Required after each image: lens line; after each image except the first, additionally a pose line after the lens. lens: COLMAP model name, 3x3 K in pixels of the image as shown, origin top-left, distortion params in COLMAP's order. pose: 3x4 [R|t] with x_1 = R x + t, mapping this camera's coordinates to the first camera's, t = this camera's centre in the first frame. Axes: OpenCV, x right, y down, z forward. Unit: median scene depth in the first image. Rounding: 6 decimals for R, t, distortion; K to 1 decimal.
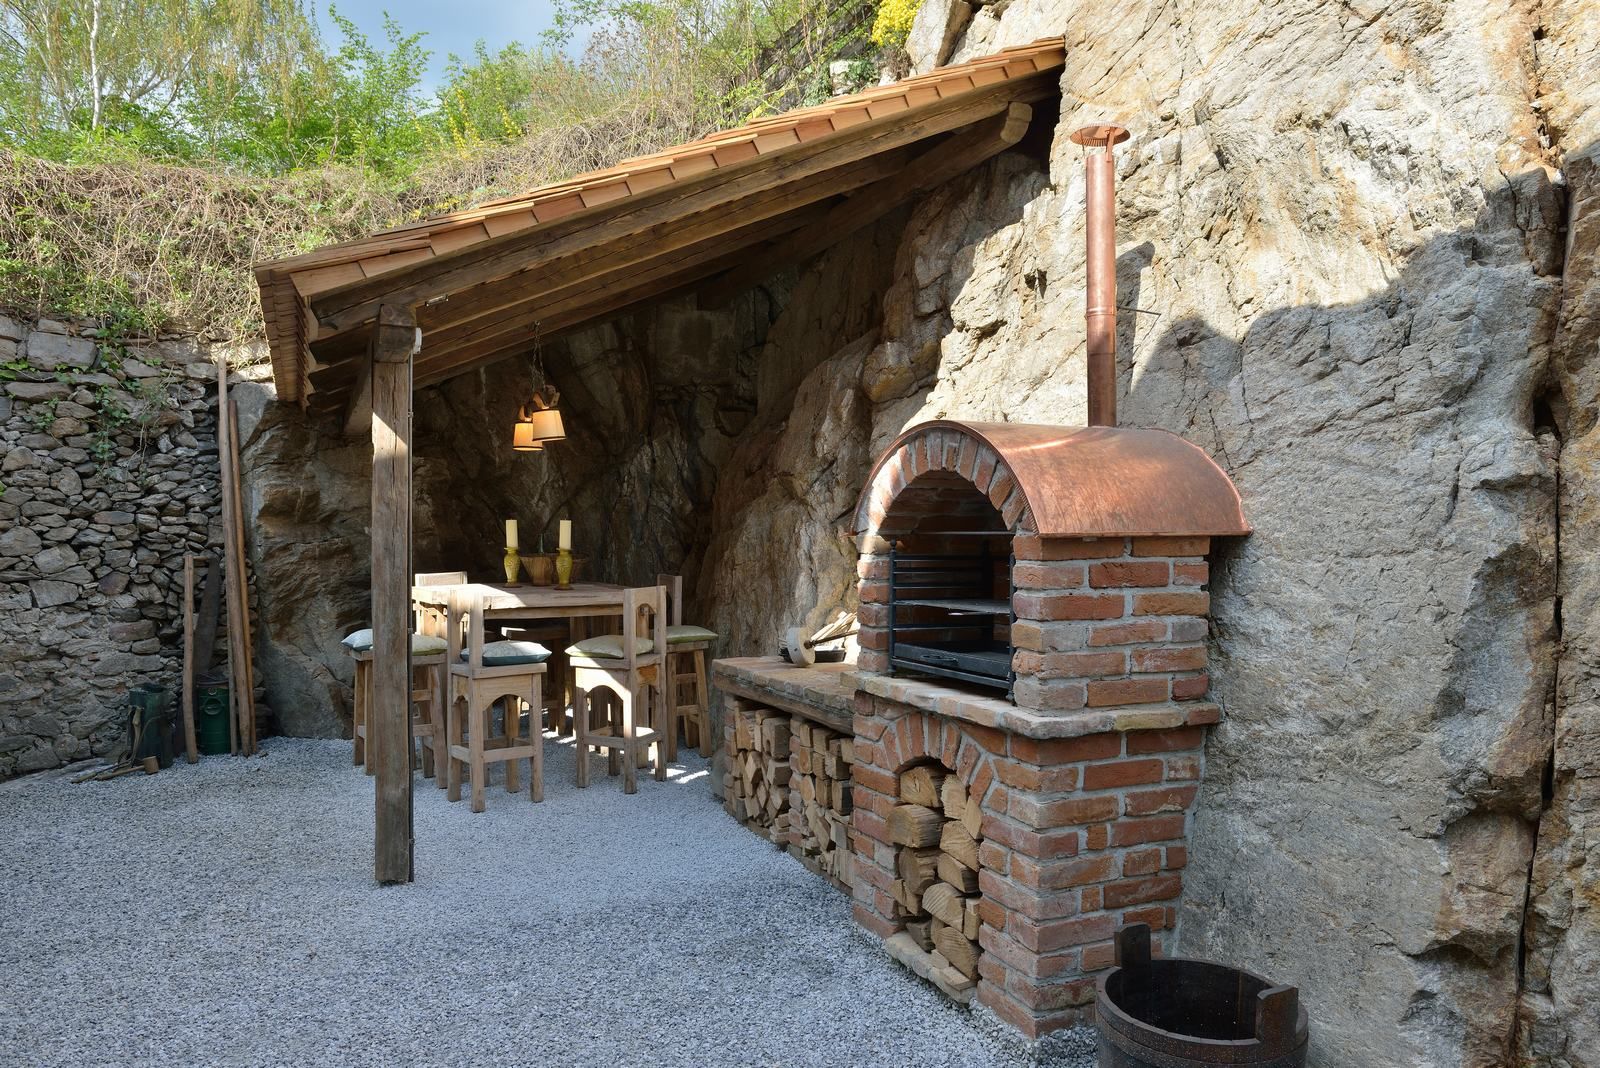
lens RADIAL K [[1076.5, 0, 800.0], [0, 1076.5, 534.0], [0, 0, 1]] dist [-0.059624, 0.005143]
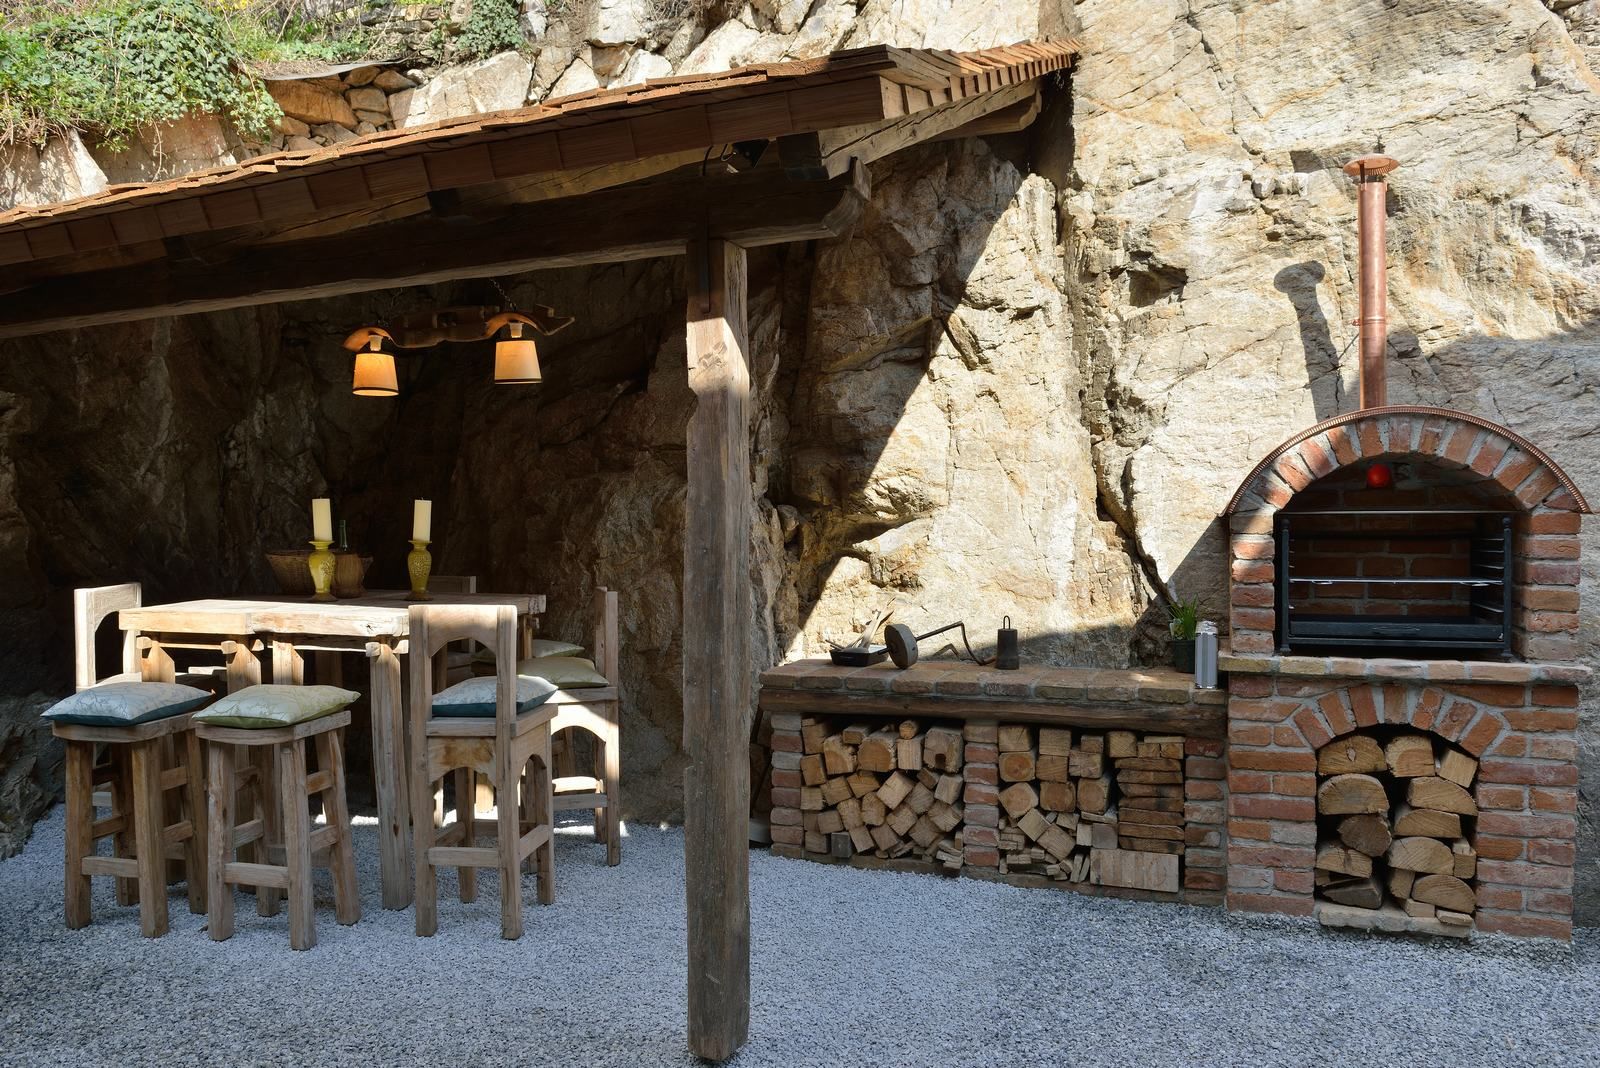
lens RADIAL K [[1076.5, 0, 800.0], [0, 1076.5, 534.0], [0, 0, 1]] dist [-0.059624, 0.005143]
pose [[0.720846, -0.010812, 0.693011, -0.978424], [0.005699, 0.999937, 0.009673, 0.007105], [-0.693072, -0.003023, 0.720862, 0.627991]]
